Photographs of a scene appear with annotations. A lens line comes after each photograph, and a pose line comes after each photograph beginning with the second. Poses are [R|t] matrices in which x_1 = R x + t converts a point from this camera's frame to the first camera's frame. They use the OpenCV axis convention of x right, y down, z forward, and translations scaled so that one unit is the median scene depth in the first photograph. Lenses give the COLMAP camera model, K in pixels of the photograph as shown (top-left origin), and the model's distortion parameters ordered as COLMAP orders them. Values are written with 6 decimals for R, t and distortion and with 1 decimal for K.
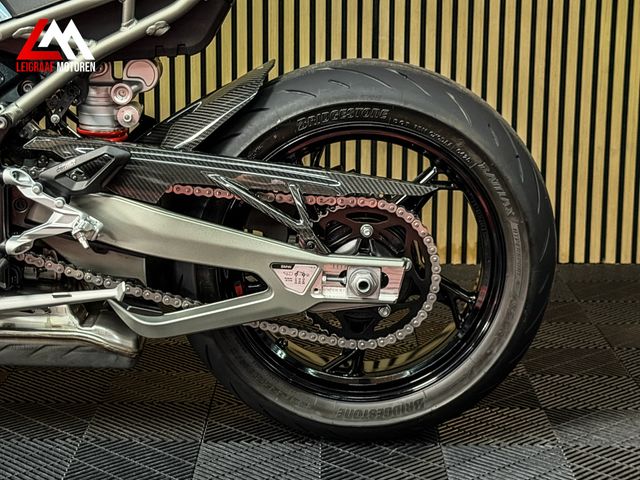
lens RADIAL K [[1435.0, 0, 320.0], [0, 1435.0, 240.0], [0, 0, 1]] dist [0.081670, 0.696875]
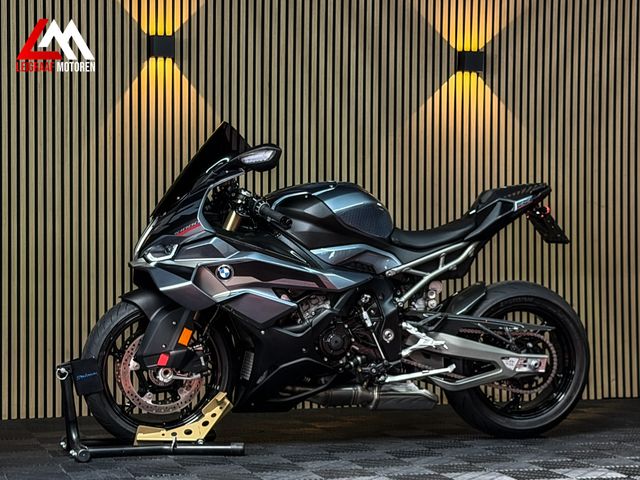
lens RADIAL K [[1435.0, 0, 320.0], [0, 1435.0, 240.0], [0, 0, 1]] dist [0.081670, 0.696875]
pose [[0.956112, -0.004413, 0.292967, -1.076500], [0.067104, 0.976608, -0.204288, 0.309470], [-0.285212, 0.214981, 0.934043, -1.325901]]
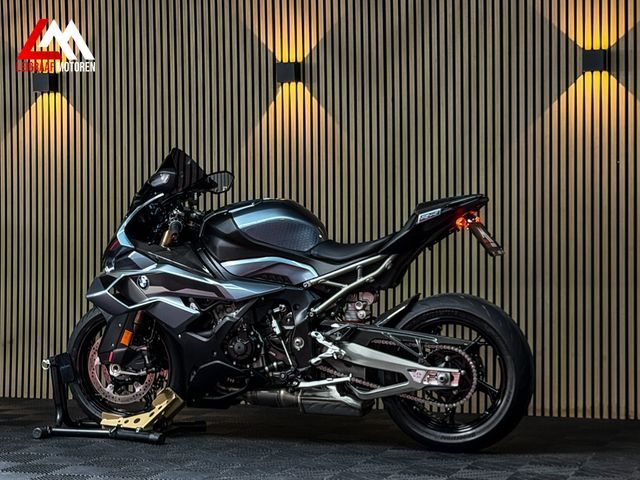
lens RADIAL K [[1435.0, 0, 320.0], [0, 1435.0, 240.0], [0, 0, 1]] dist [0.081670, 0.696875]
pose [[0.946731, -0.009748, -0.321877, 0.640225], [-0.057530, 0.978342, -0.198840, 0.306544], [0.316844, 0.206766, 0.925666, -1.463979]]
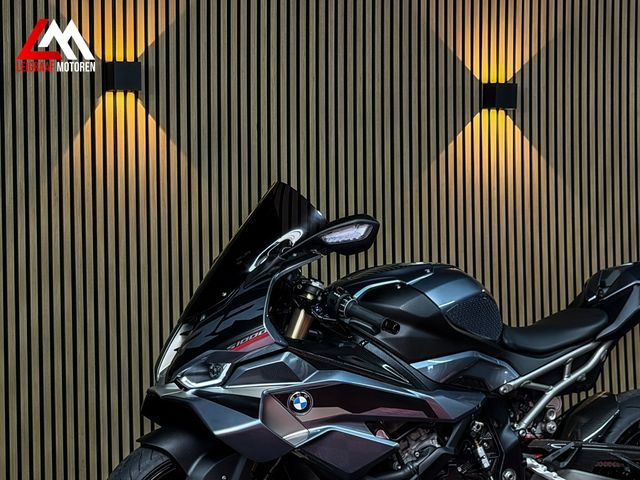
lens RADIAL K [[1435.0, 0, 320.0], [0, 1435.0, 240.0], [0, 0, 1]] dist [0.081670, 0.696875]
pose [[0.900628, -0.012597, 0.434407, -1.218003], [0.116487, 0.970001, -0.213375, 0.040584], [-0.418688, 0.242775, 0.875078, -0.542532]]
